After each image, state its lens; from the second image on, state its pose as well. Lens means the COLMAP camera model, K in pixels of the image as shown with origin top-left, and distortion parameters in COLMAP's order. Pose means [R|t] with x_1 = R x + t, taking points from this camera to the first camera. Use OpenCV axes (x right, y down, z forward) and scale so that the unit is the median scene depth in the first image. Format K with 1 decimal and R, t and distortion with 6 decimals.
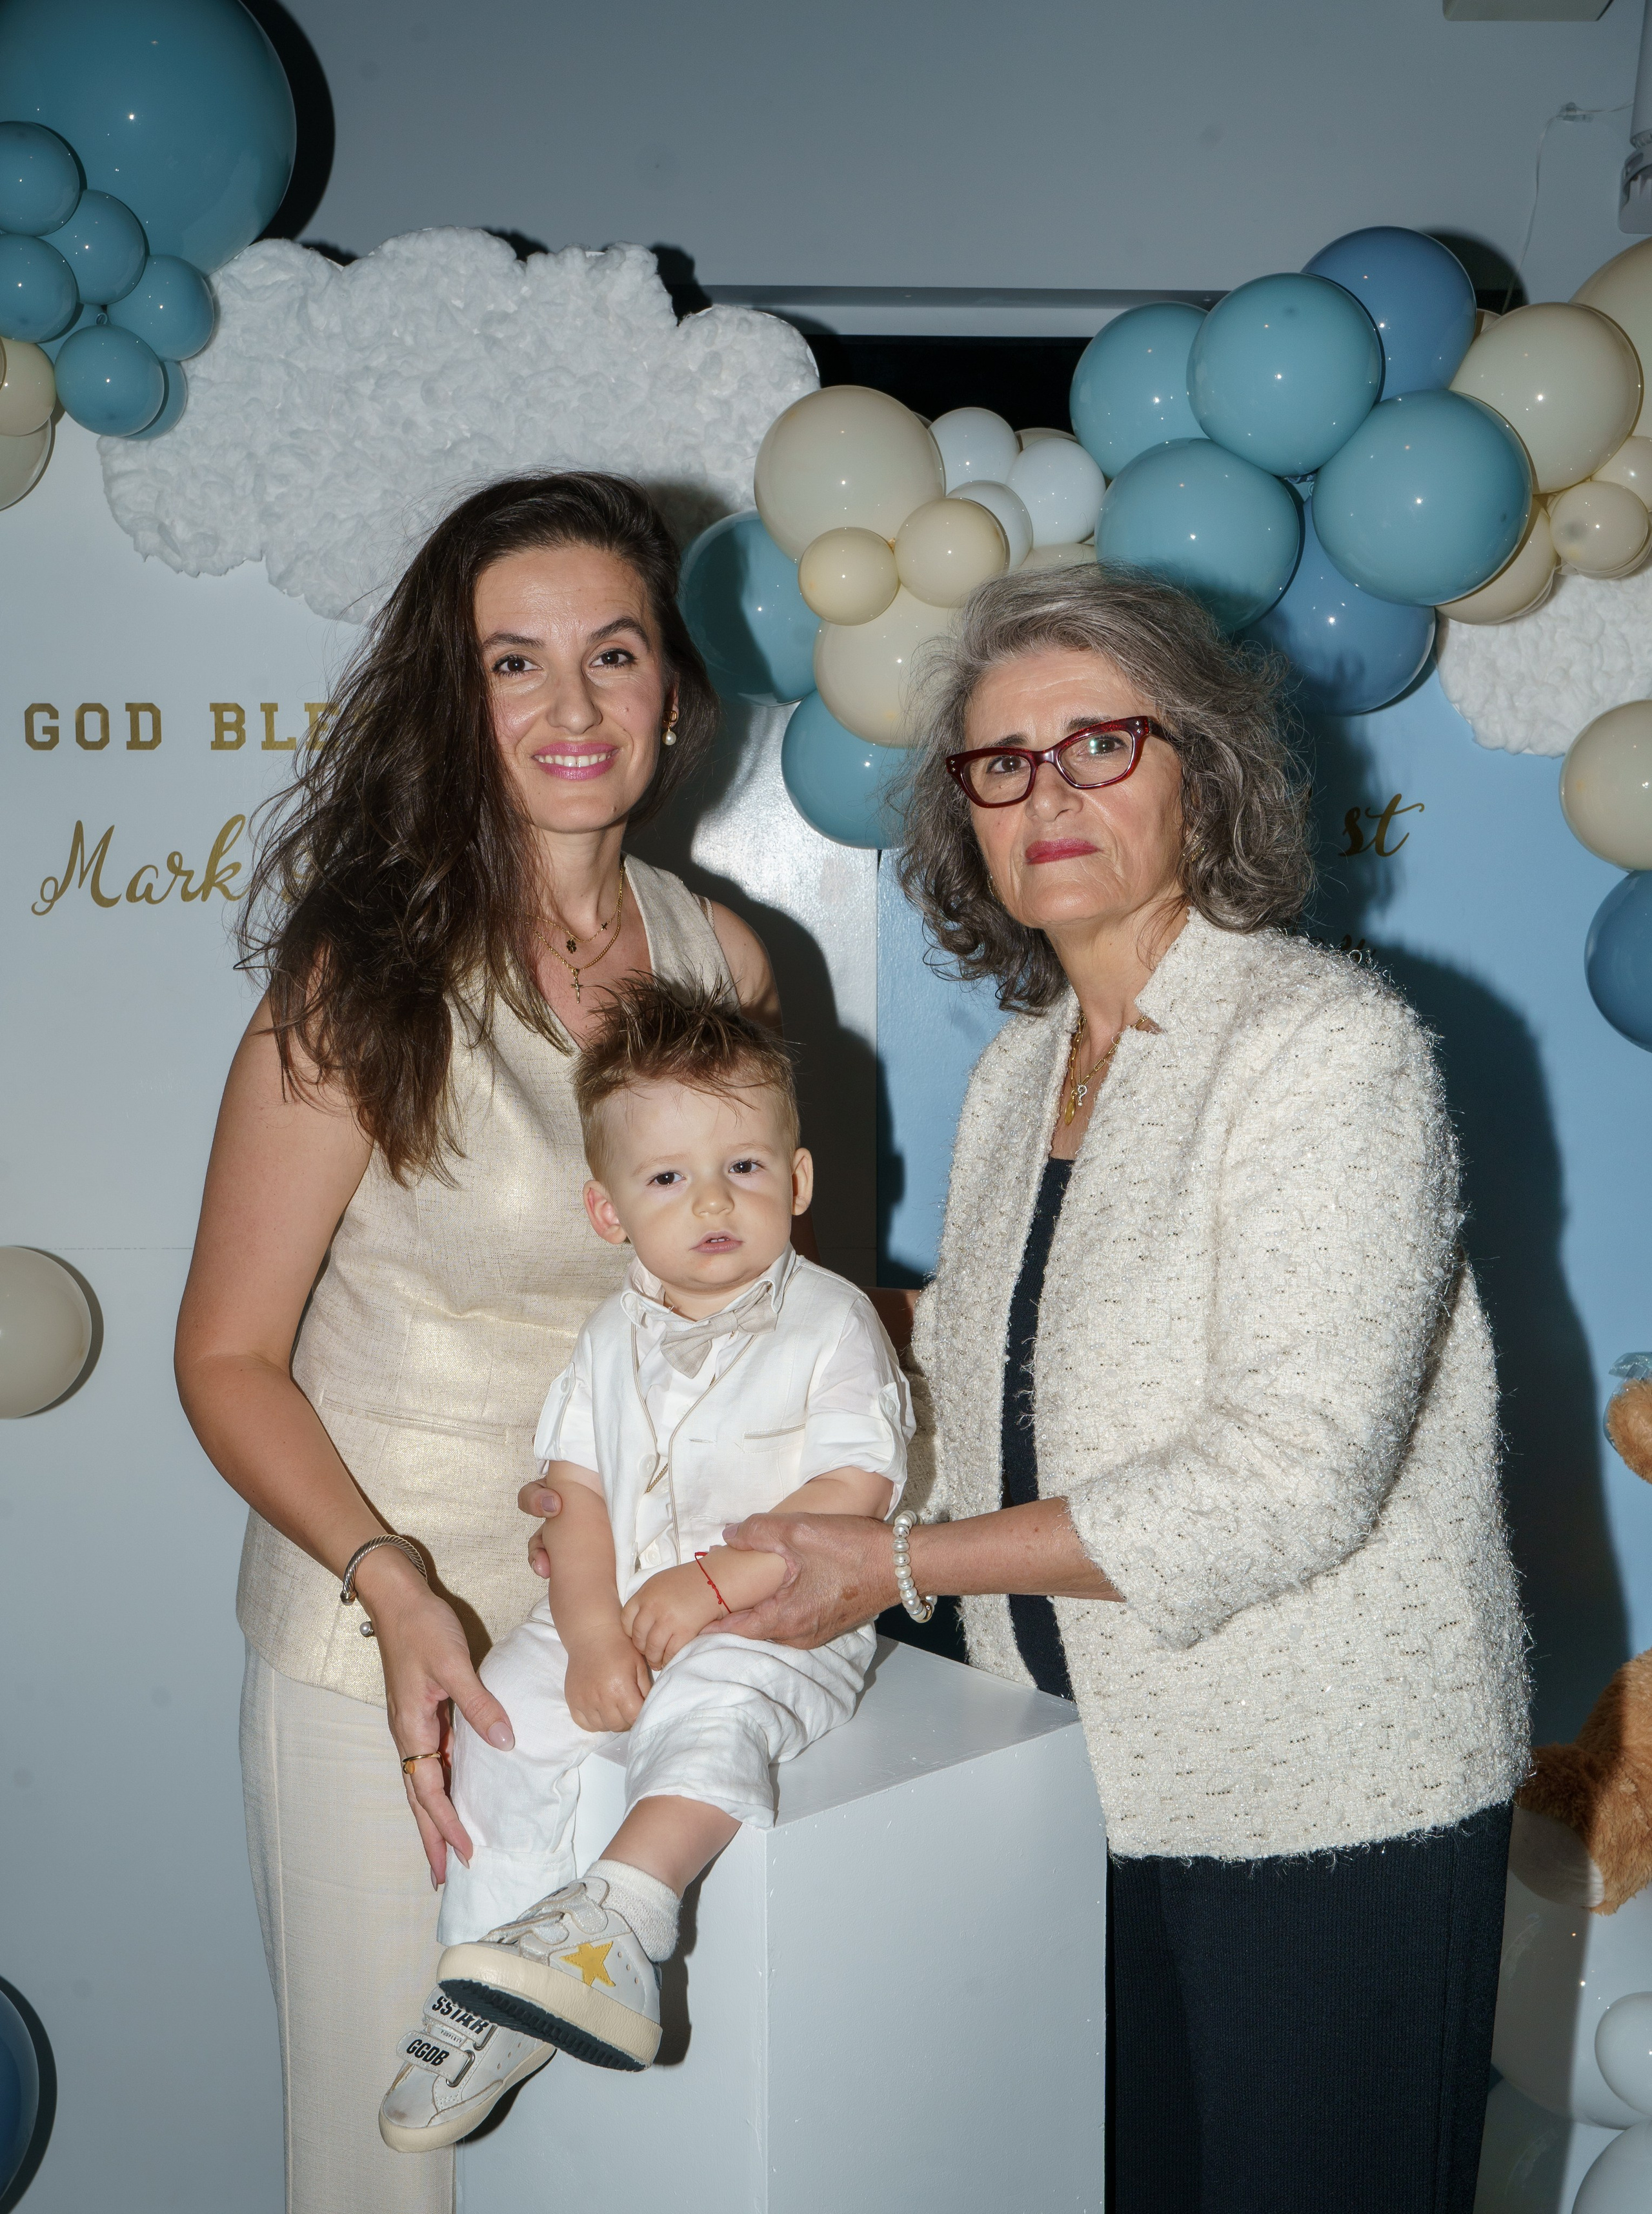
lens RADIAL K [[2398.5, 0, 816.9], [0, 2398.5, 1098.0], [0, 0, 1]] dist [0.075265, 0.000000]
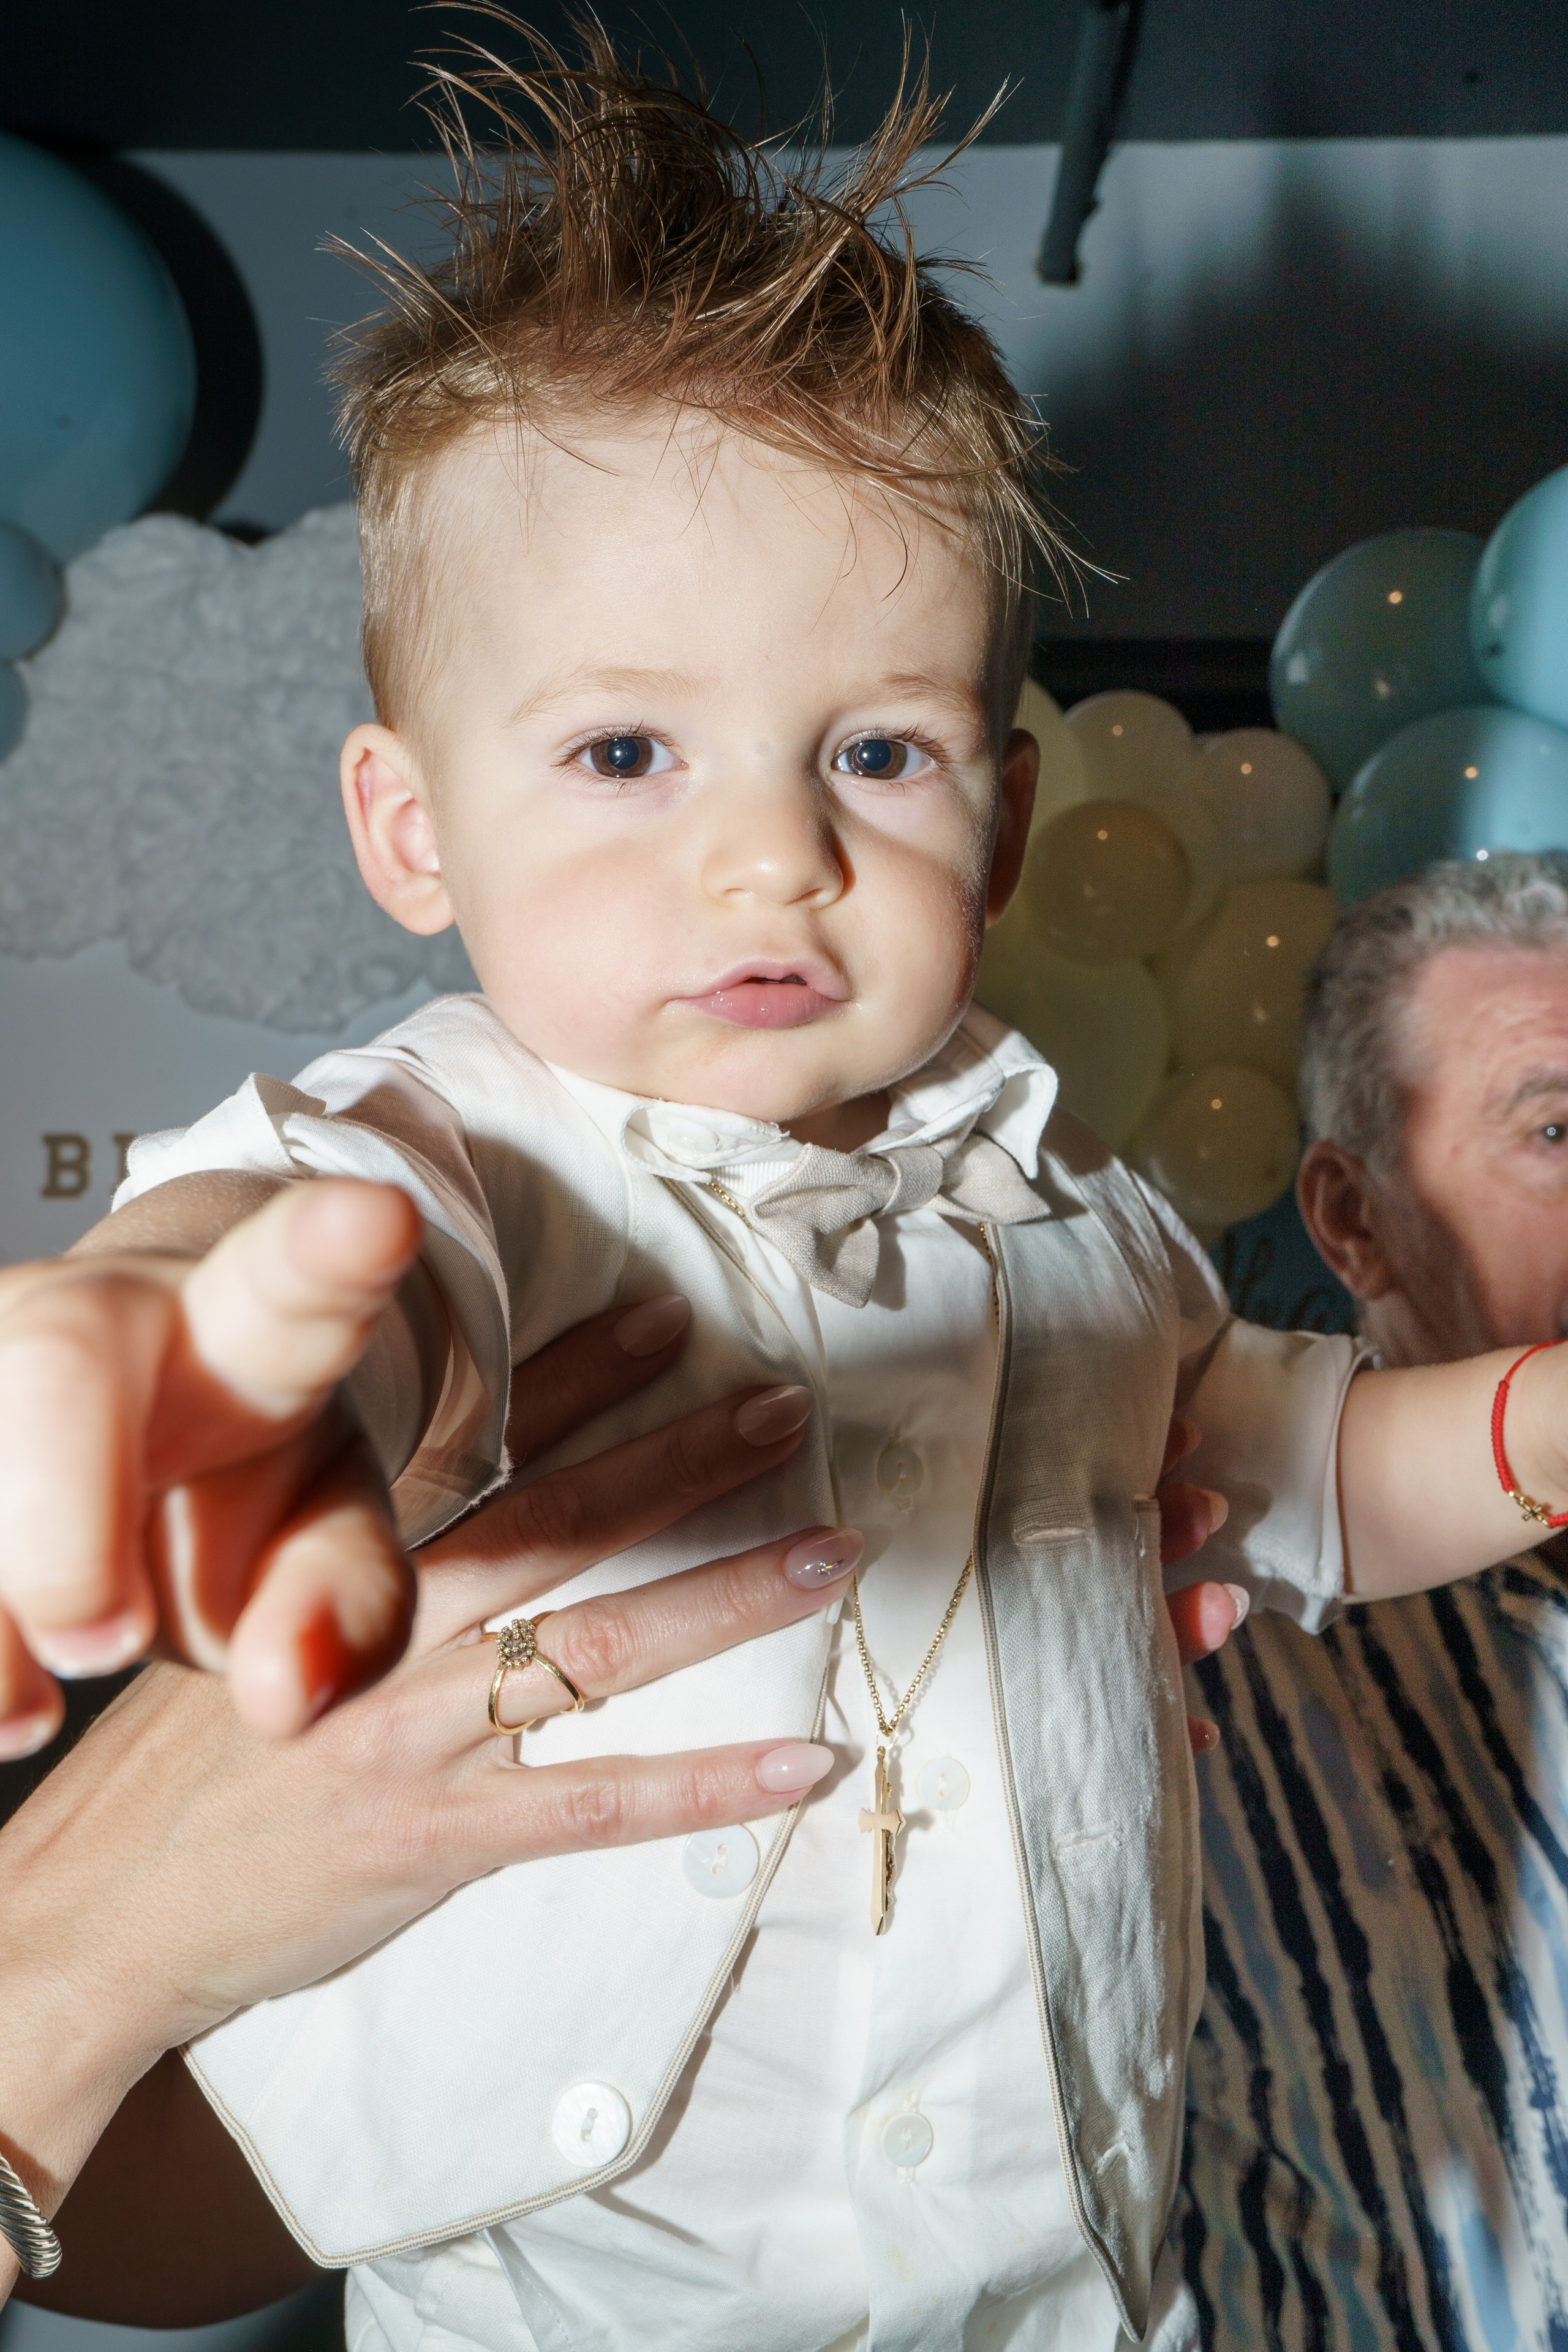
lens RADIAL K [[2234.1, 0, 750.9], [0, 2234.1, 1188.8], [0, 0, 1]] dist [0.078521, 0.000000]
pose [[0.997819, -0.004256, -0.065878, 0.000153], [-0.007164, 0.985046, -0.172144, -0.035683], [0.065626, 0.172240, 0.982867, 0.372680]]
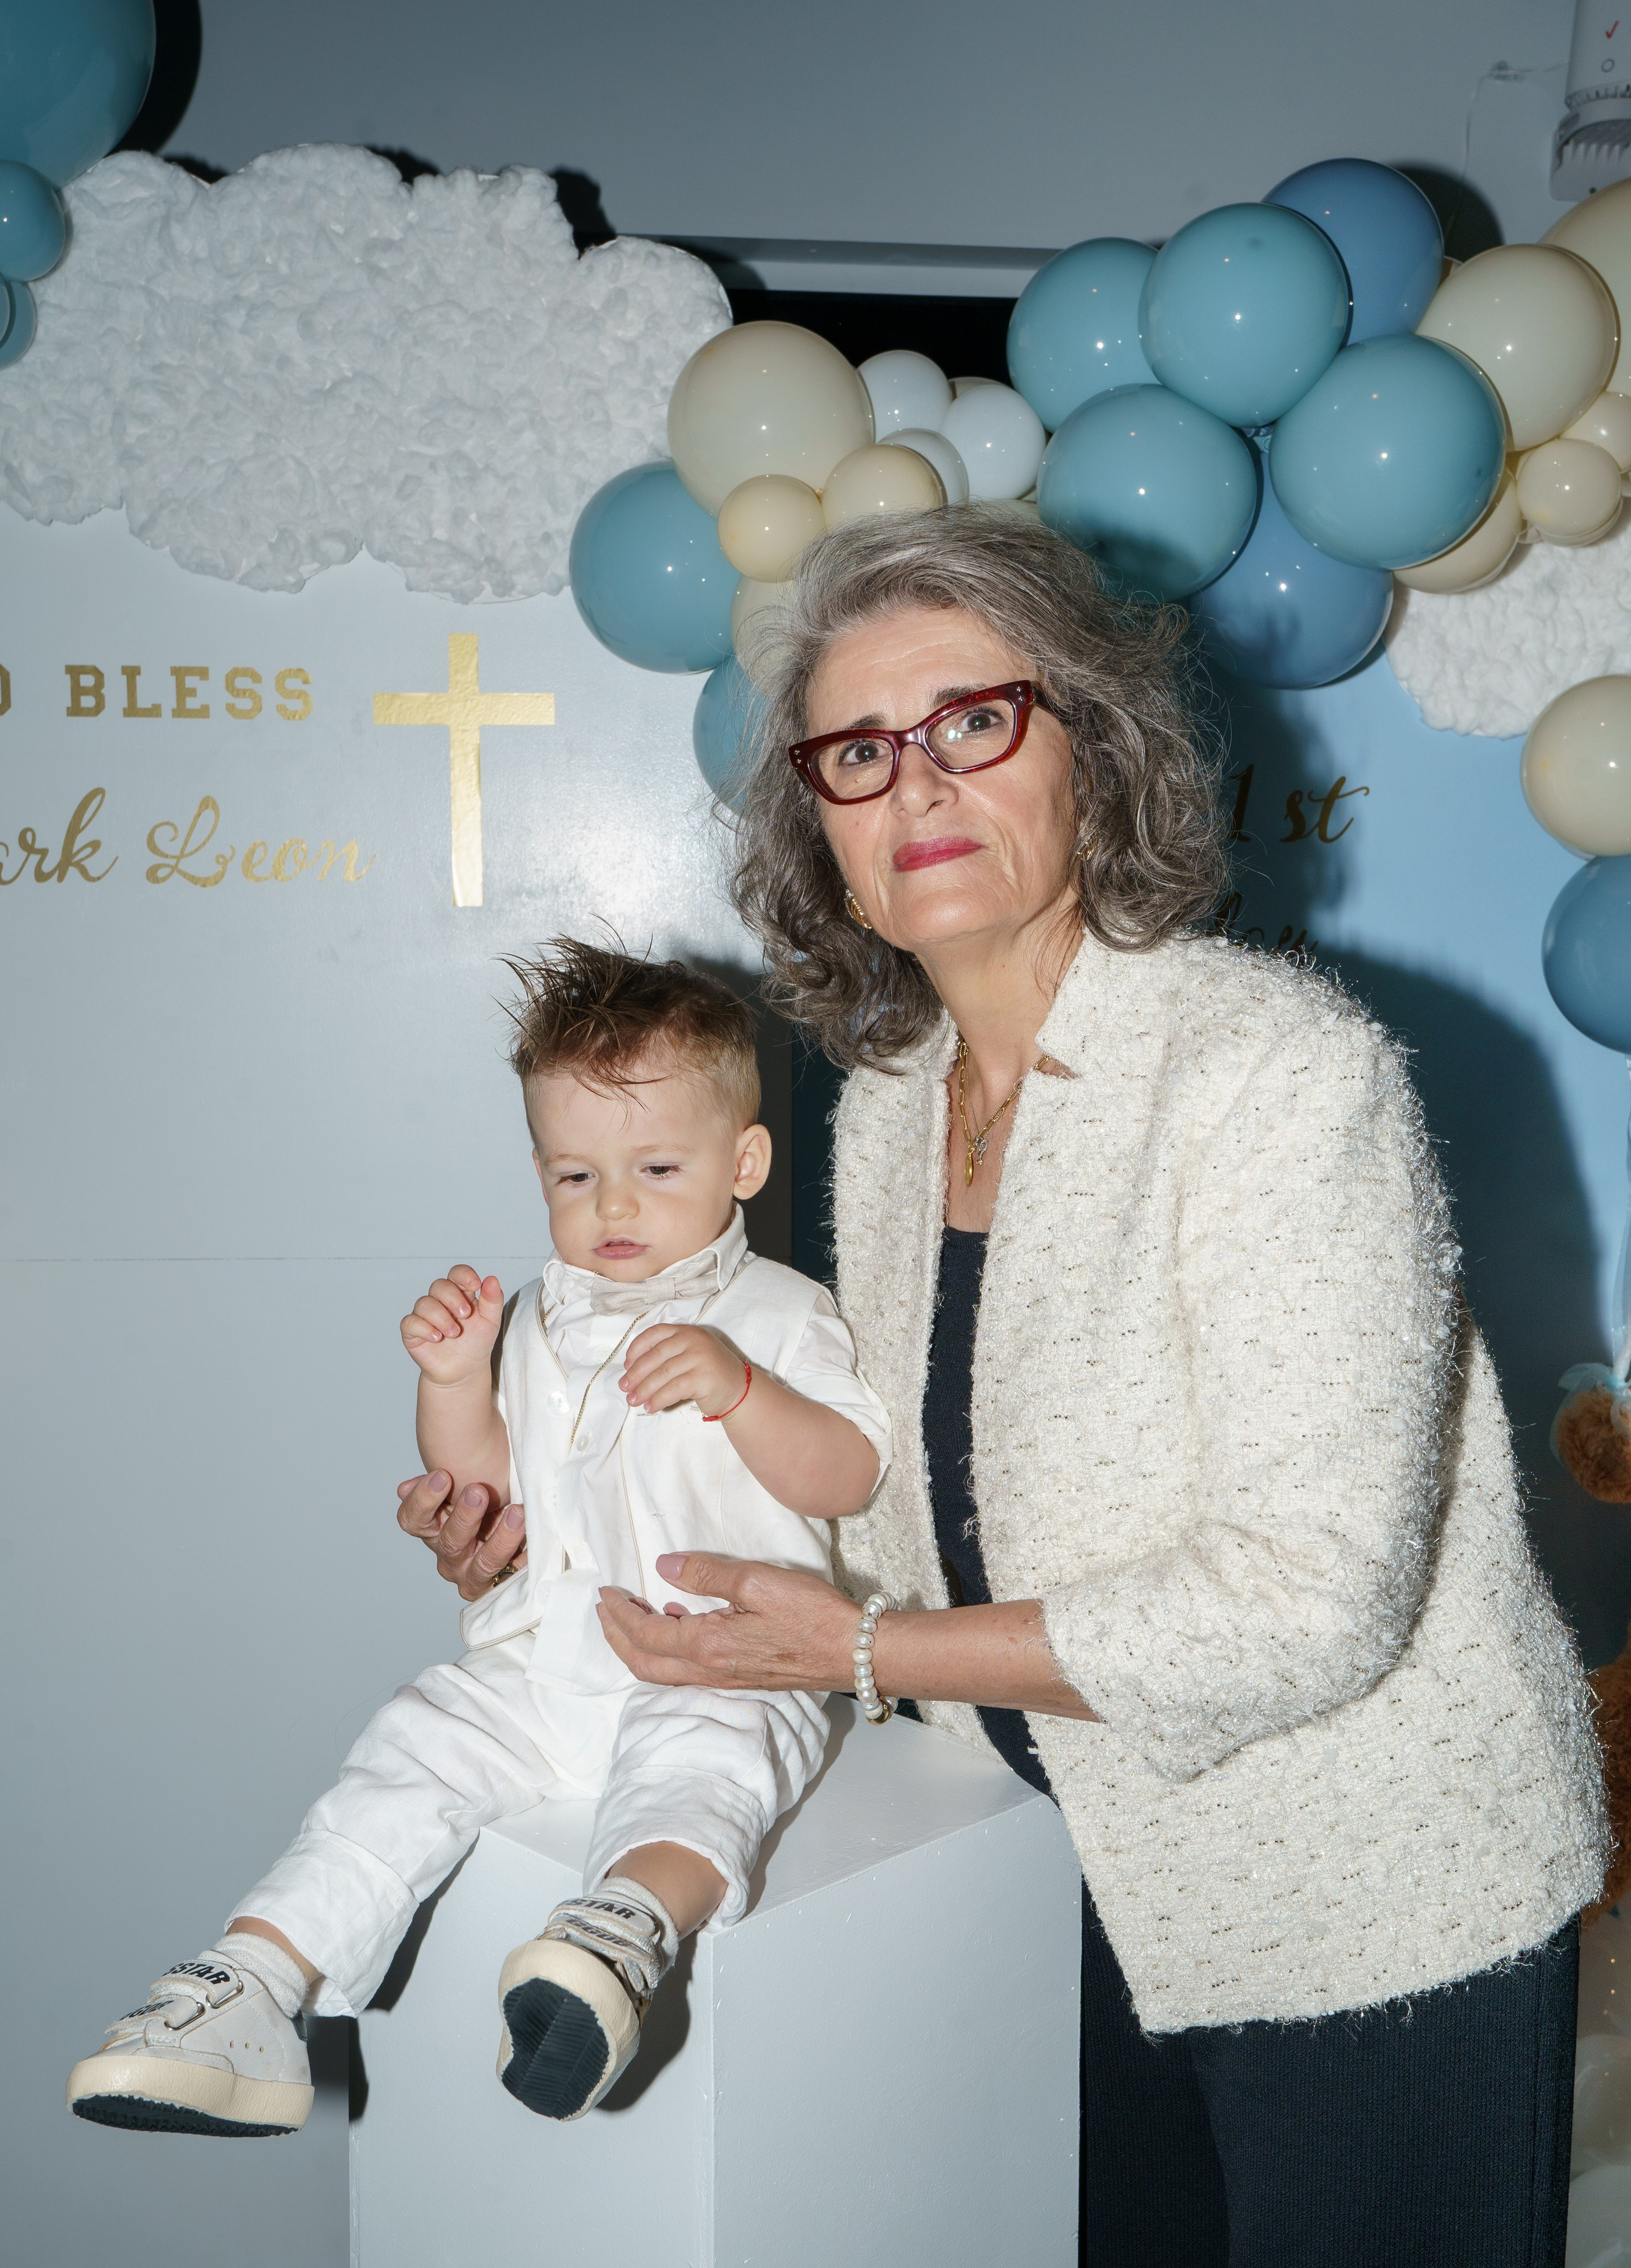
lens RADIAL K [[2301.3, 0, 815.8], [0, 2301.3, 1128.5], [0, 0, 1]] dist [0.067370, 0.000000]
pose [[0.998429, -0.000347, 0.056039, -0.017263], [-0.000630, 0.999848, 0.017419, -0.003512], [-0.056037, -0.017427, 0.998277, 0.104555]]
